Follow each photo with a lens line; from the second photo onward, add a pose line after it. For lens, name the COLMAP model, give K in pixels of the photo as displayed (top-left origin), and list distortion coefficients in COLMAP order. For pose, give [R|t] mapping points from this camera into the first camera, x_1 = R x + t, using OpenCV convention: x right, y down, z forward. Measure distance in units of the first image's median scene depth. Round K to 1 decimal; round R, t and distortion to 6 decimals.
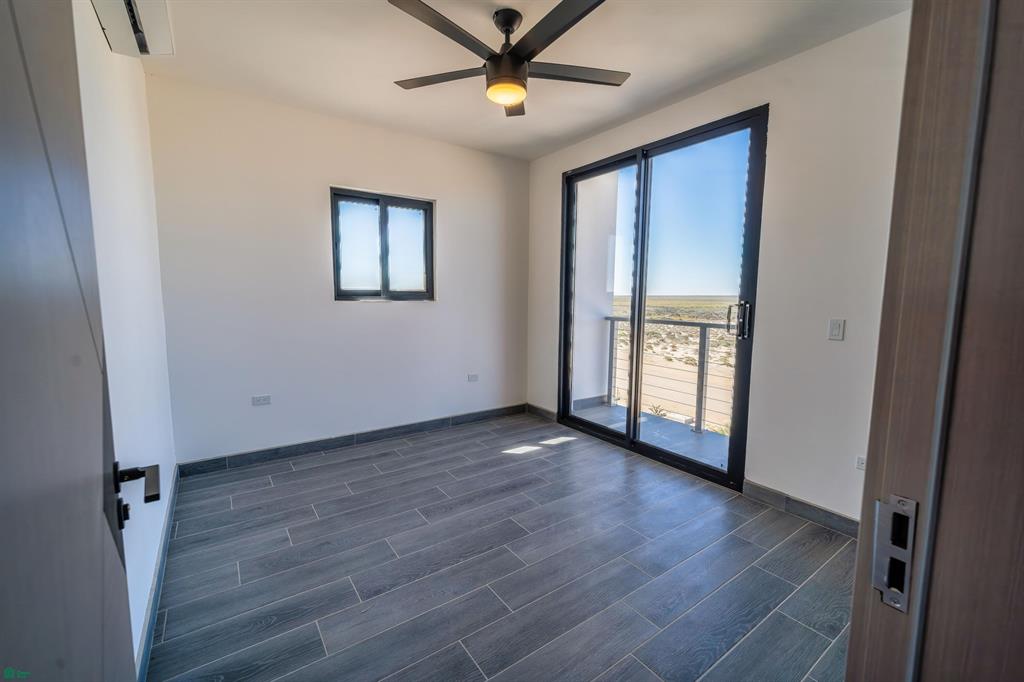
lens RADIAL K [[426.2, 0, 509.0], [0, 426.2, 335.9], [0, 0, 1]] dist [-0.003566, 0.000732]
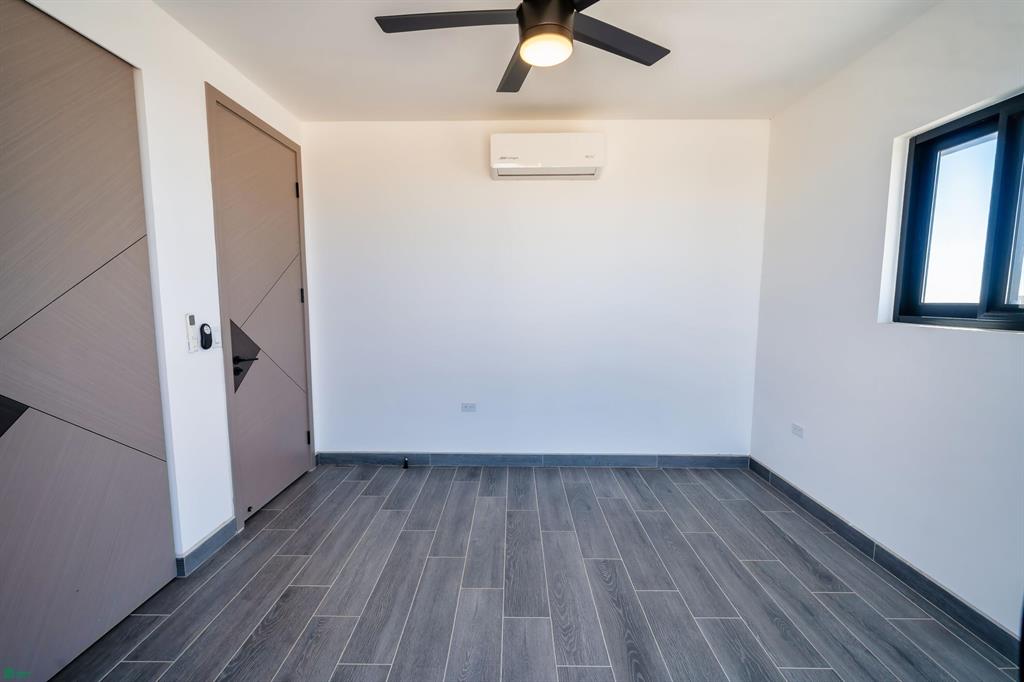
lens RADIAL K [[426.2, 0, 506.8], [0, 426.2, 340.0], [0, 0, 1]] dist [-0.003566, 0.000732]
pose [[-0.591412, 0.069331, -0.803383, 0.592043], [-0.088759, 0.984646, 0.150313, -0.139897], [0.801469, 0.160205, -0.576178, 1.274371]]
